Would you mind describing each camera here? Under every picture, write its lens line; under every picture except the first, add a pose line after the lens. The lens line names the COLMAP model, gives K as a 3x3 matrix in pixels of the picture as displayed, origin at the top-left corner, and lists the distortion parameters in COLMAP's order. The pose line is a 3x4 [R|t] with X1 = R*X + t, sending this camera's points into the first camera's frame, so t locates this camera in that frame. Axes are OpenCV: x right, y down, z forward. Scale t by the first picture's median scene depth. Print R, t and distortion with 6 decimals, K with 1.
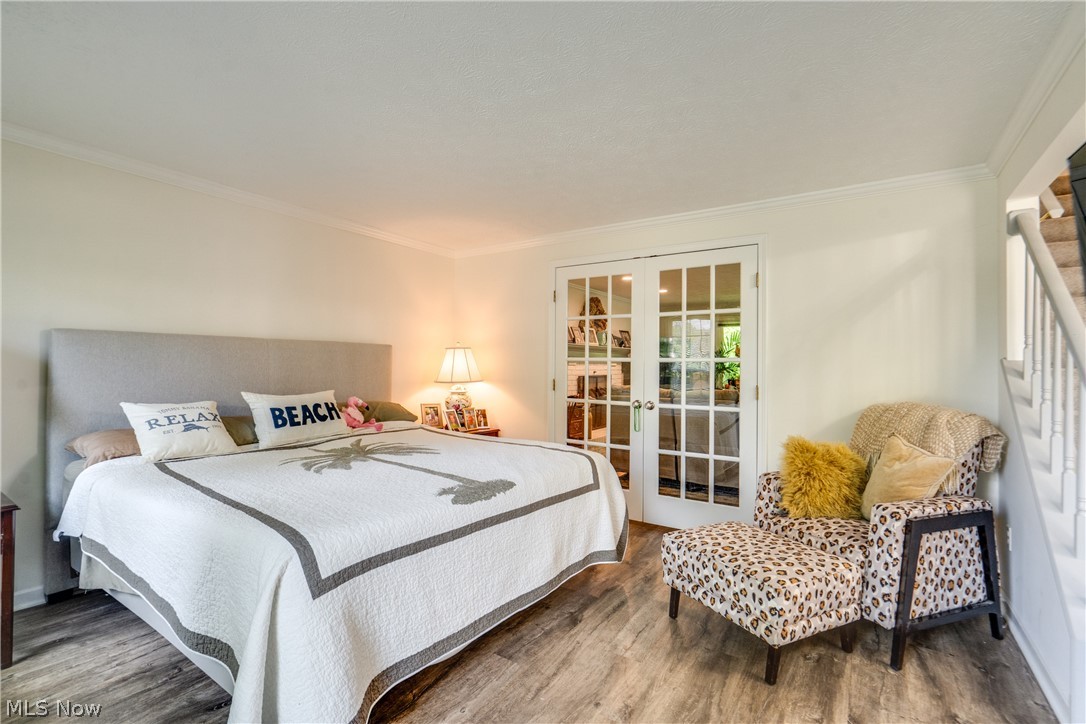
lens RADIAL K [[496.0, 0, 543.9], [0, 496.0, 364.0], [0, 0, 1]] dist [-0.007334, 0.001854]
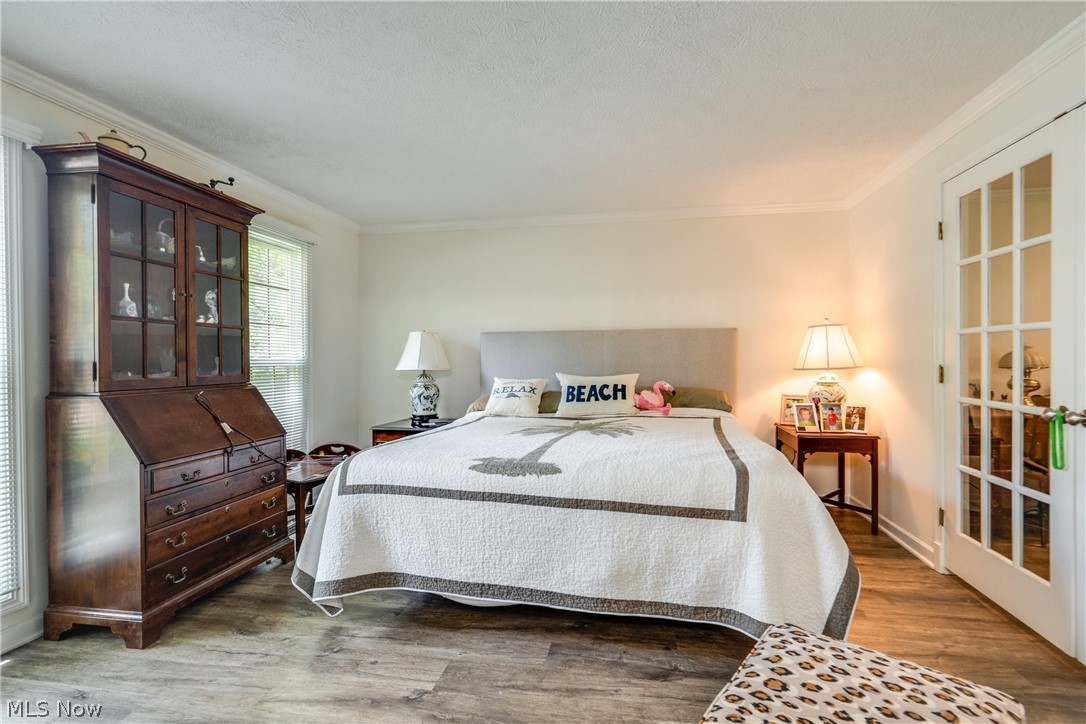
lens RADIAL K [[496.0, 0, 548.9], [0, 496.0, 364.0], [0, 0, 1]] dist [-0.007334, 0.001854]
pose [[0.401640, -0.003208, -0.915792, 0.564963], [0.015795, 0.999869, 0.003424, 0.028039], [0.915661, -0.015840, 0.401639, 0.446006]]
